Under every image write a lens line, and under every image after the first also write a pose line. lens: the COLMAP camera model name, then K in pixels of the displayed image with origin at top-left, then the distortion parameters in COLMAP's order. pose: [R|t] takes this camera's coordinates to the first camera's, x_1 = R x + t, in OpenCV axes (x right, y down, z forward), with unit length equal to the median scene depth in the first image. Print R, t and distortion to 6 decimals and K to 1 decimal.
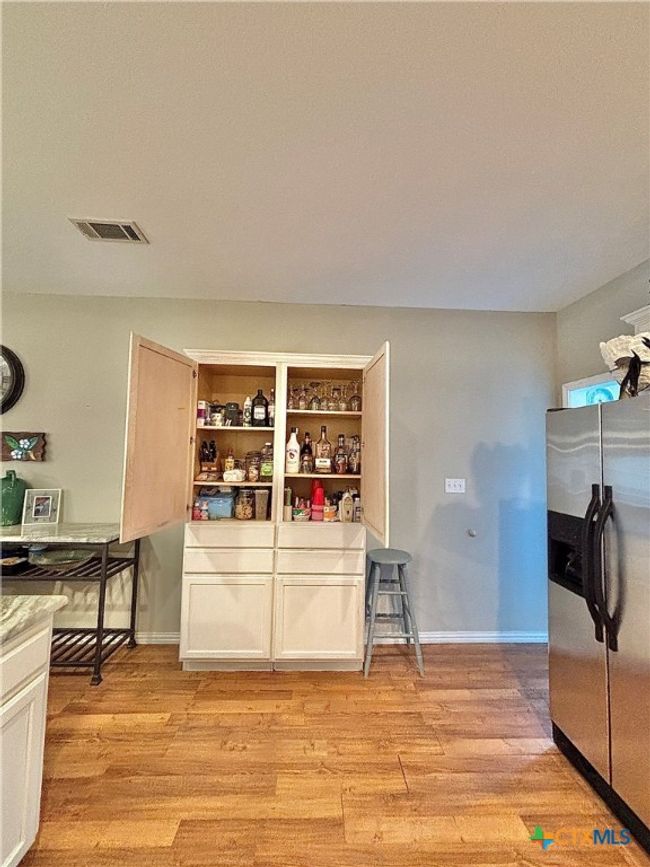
lens RADIAL K [[343.3, 0, 325.0], [0, 343.3, 433.5], [0, 0, 1]] dist [-0.000677, -0.000455]
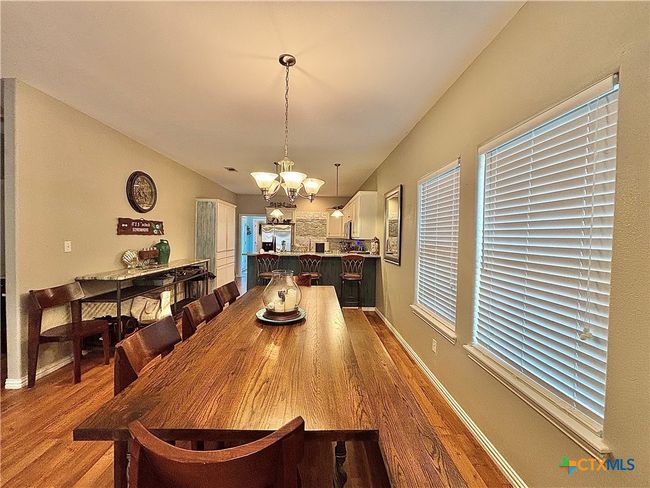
lens RADIAL K [[257.4, 0, 322.0], [0, 257.4, 243.7], [0, 0, 1]] dist [-0.000677, -0.000455]
pose [[0.025429, -0.054905, 0.998168, -2.423498], [-0.072757, 0.995741, 0.056625, -0.027676], [-0.997025, -0.074064, 0.021326, -0.042652]]
